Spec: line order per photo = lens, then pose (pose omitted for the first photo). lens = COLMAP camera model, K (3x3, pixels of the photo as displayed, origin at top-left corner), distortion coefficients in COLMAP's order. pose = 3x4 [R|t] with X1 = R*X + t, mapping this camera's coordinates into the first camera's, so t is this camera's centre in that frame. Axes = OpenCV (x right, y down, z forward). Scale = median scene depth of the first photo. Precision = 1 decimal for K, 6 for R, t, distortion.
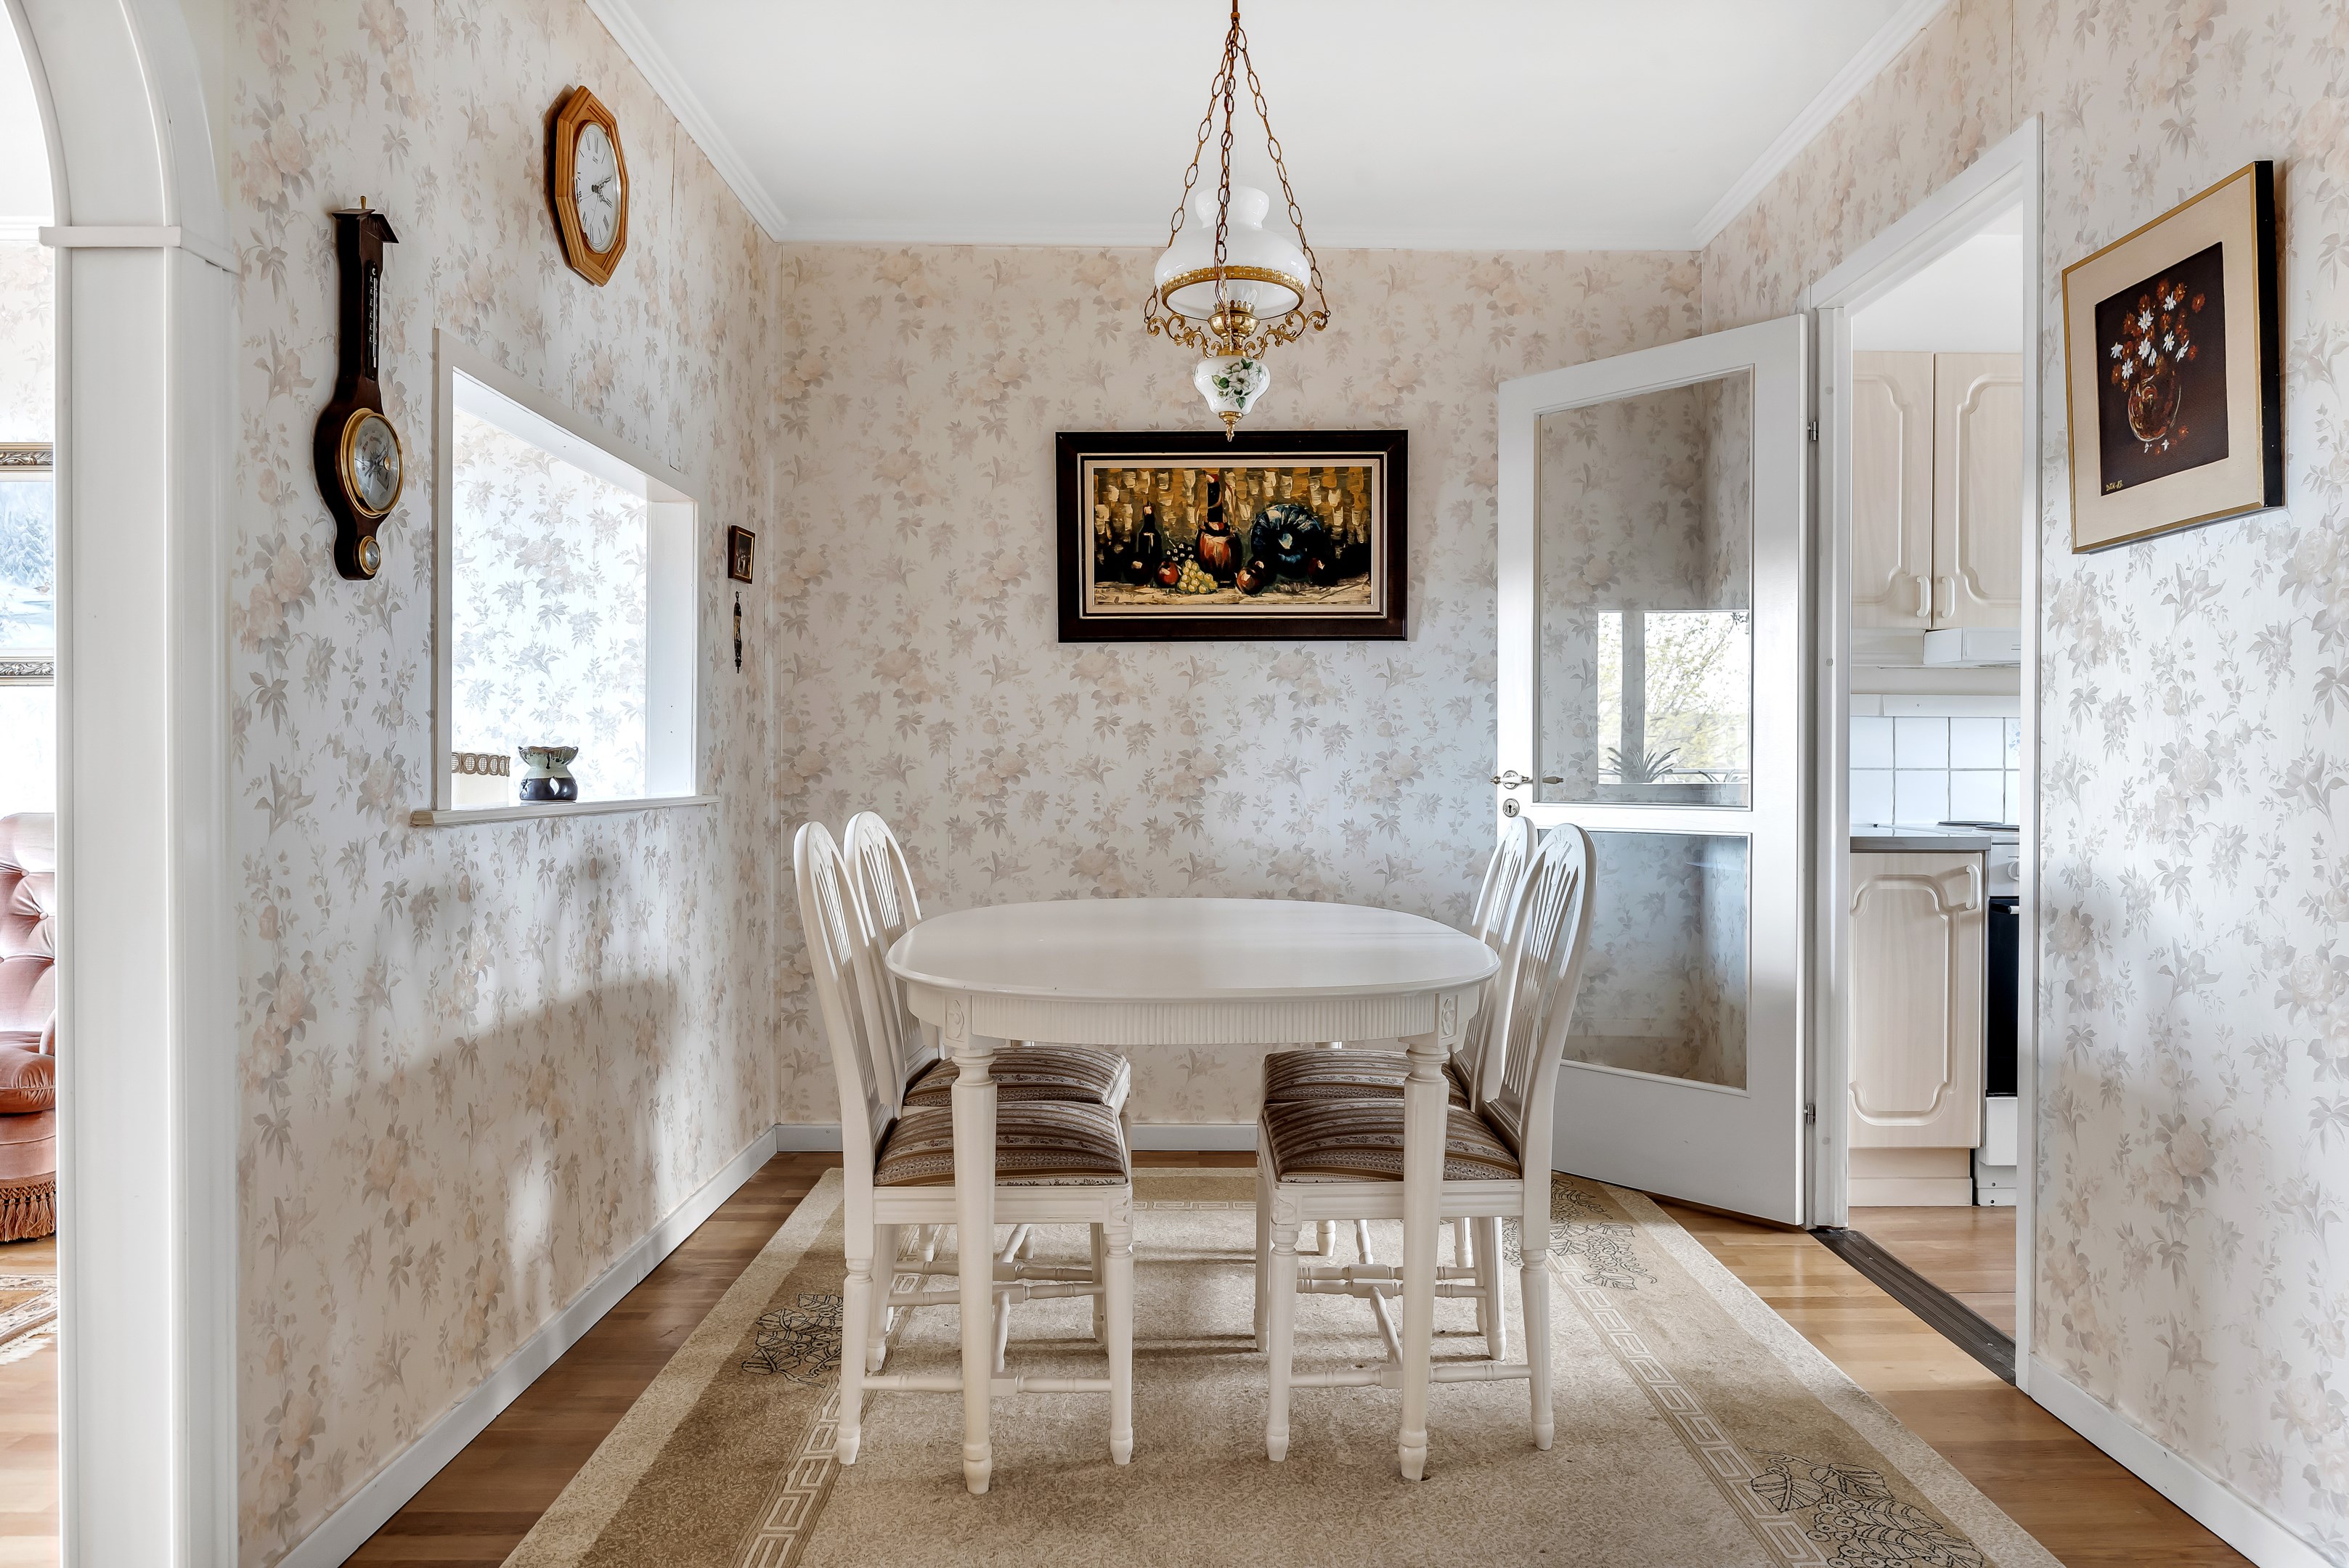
lens RADIAL K [[2073.9, 0, 1225.2], [0, 2073.9, 780.7], [0, 0, 1]] dist [0.005183, 0.010355]
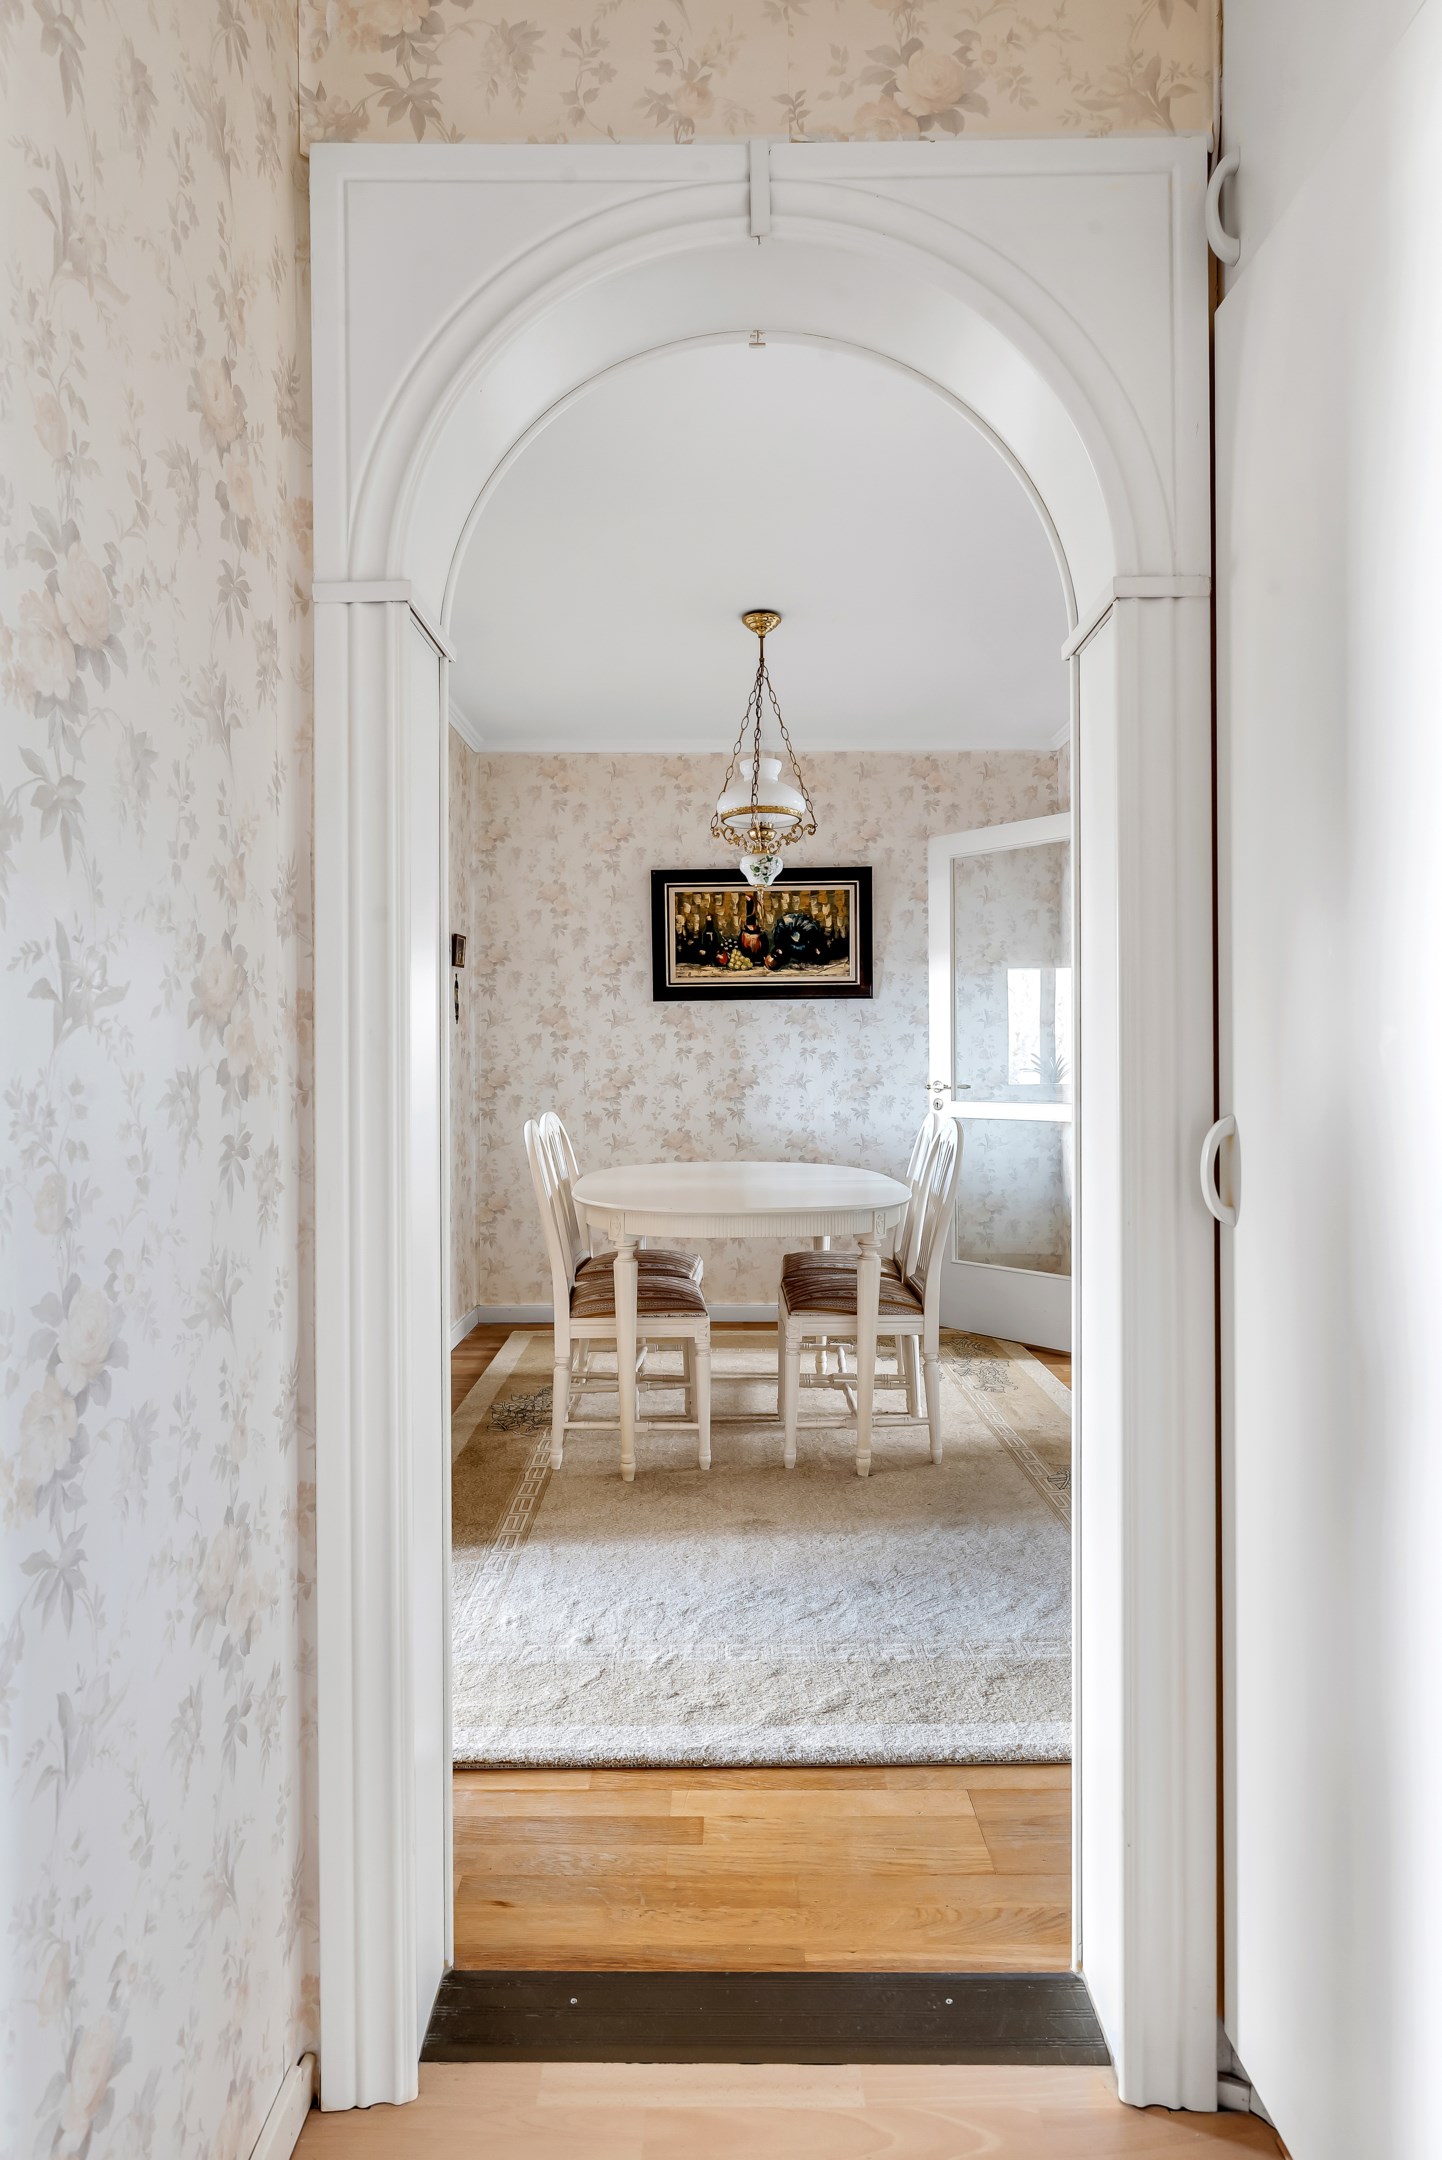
lens RADIAL K [[1462.2, 0, 720.8], [0, 1462.2, 1055.2], [0, 0, 1]] dist [0.000107, 0.002917]
pose [[0.999659, -0.006254, -0.025335, -0.000331], [0.005825, 0.999839, -0.016996, -0.006051], [0.025437, 0.016843, 0.999535, -0.120069]]
